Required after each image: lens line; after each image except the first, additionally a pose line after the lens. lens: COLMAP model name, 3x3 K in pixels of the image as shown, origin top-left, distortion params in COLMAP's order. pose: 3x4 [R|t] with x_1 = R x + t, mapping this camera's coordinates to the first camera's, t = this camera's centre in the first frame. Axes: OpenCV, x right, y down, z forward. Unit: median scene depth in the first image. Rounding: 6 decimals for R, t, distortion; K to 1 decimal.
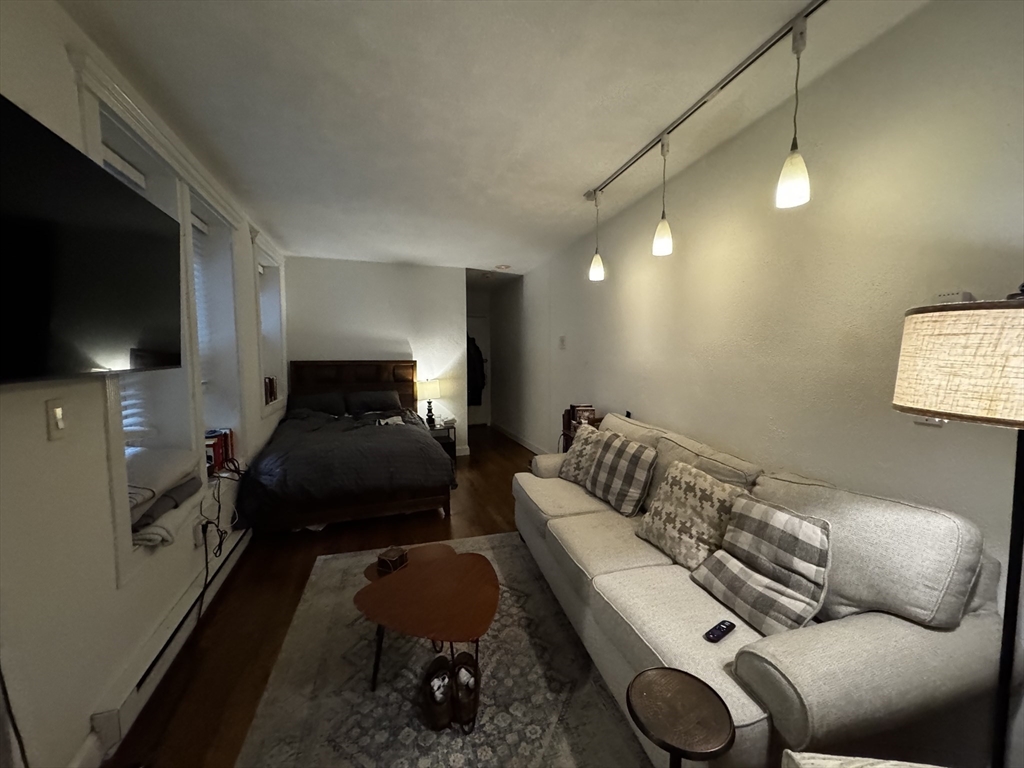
lens RADIAL K [[407.3, 0, 508.6], [0, 407.3, 382.7], [0, 0, 1]] dist [-0.006230, 0.000464]
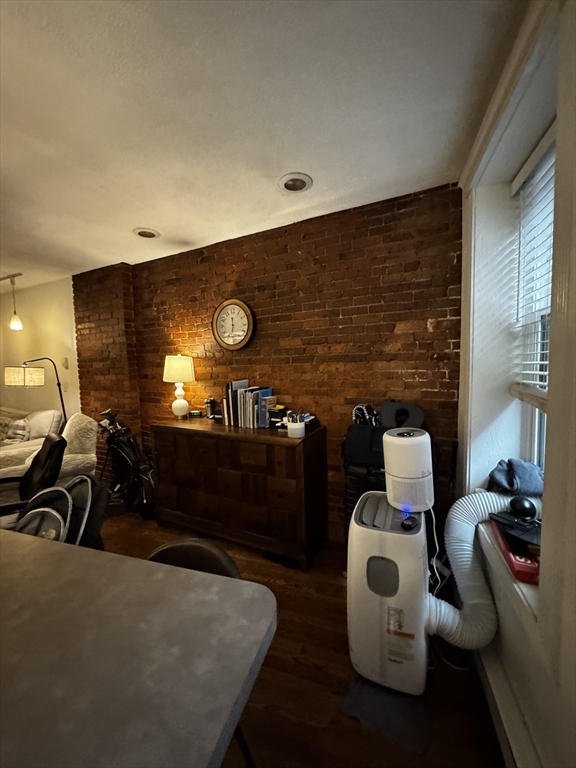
lens RADIAL K [[305.5, 0, 289.3], [0, 305.5, 384.3], [0, 0, 1]] dist [-0.006230, 0.000464]
pose [[0.622275, -0.063257, 0.780239, 0.067227], [0.076807, 0.996854, 0.019563, 0.082860], [-0.779022, 0.047754, 0.625176, -1.404956]]
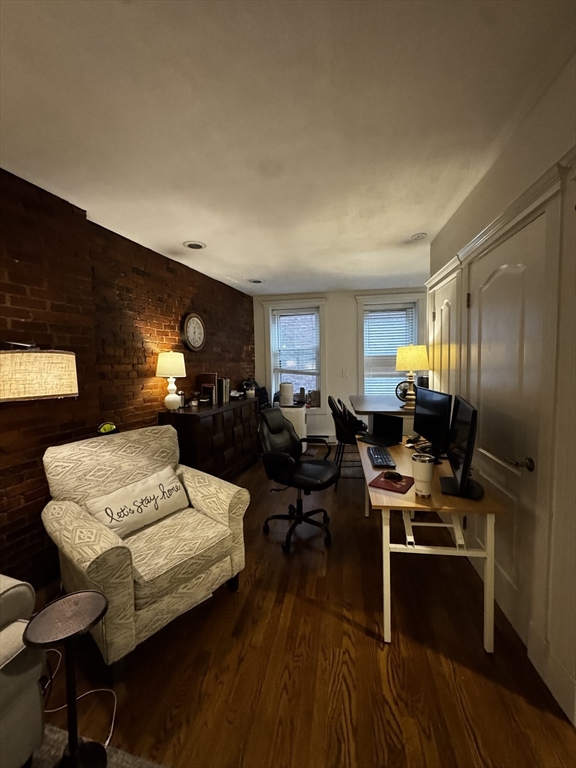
lens RADIAL K [[305.5, 0, 286.9], [0, 305.5, 386.1], [0, 0, 1]] dist [-0.006230, 0.000464]
pose [[-0.869625, -0.001259, 0.493711, -0.304359], [0.073668, 0.988471, 0.132279, -0.033768], [-0.488186, 0.151404, -0.859506, 0.572844]]
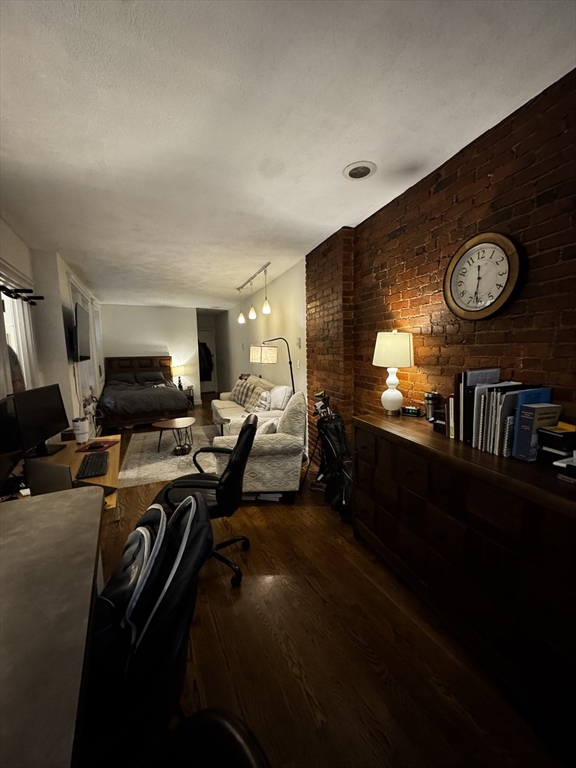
lens RADIAL K [[305.5, 0, 288.4], [0, 305.5, 385.0], [0, 0, 1]] dist [-0.006230, 0.000464]
pose [[0.991405, -0.030157, 0.127307, 0.311151], [0.024570, 0.998674, 0.045234, 0.069730], [-0.128502, -0.041718, 0.990831, -1.182163]]
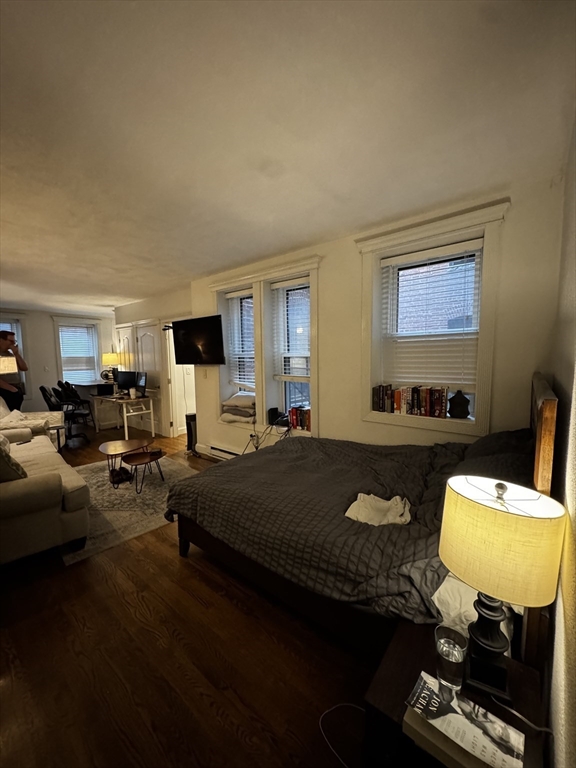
lens RADIAL K [[305.5, 0, 285.9], [0, 305.5, 383.5], [0, 0, 1]] dist [-0.006230, 0.000464]
pose [[-0.850835, 0.080929, -0.519164, -0.023908], [-0.007349, 0.986138, 0.165766, -0.195445], [0.525382, 0.144855, -0.838445, 2.441747]]
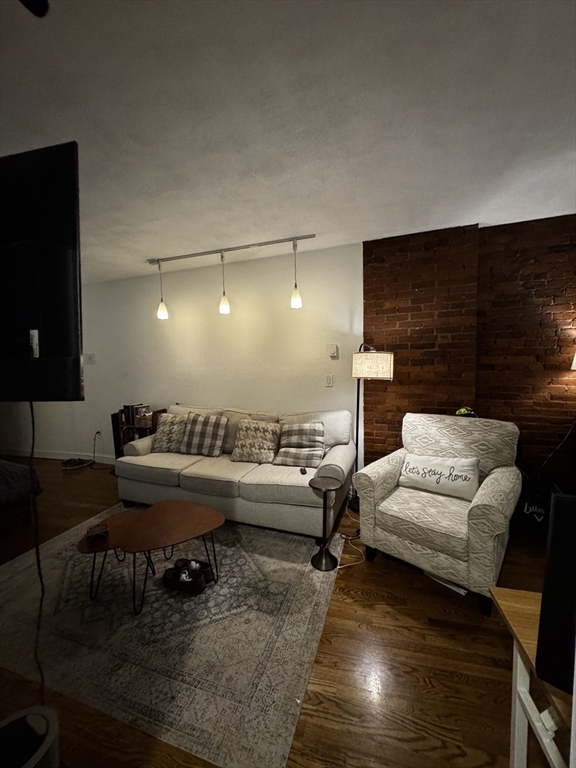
lens RADIAL K [[305.5, 0, 288.8], [0, 305.5, 384.4], [0, 0, 1]] dist [-0.006230, 0.000464]
pose [[0.553429, -0.061811, 0.830599, -0.607776], [0.076830, 0.996779, 0.022986, 0.004257], [-0.829345, 0.051094, 0.556396, -0.020998]]
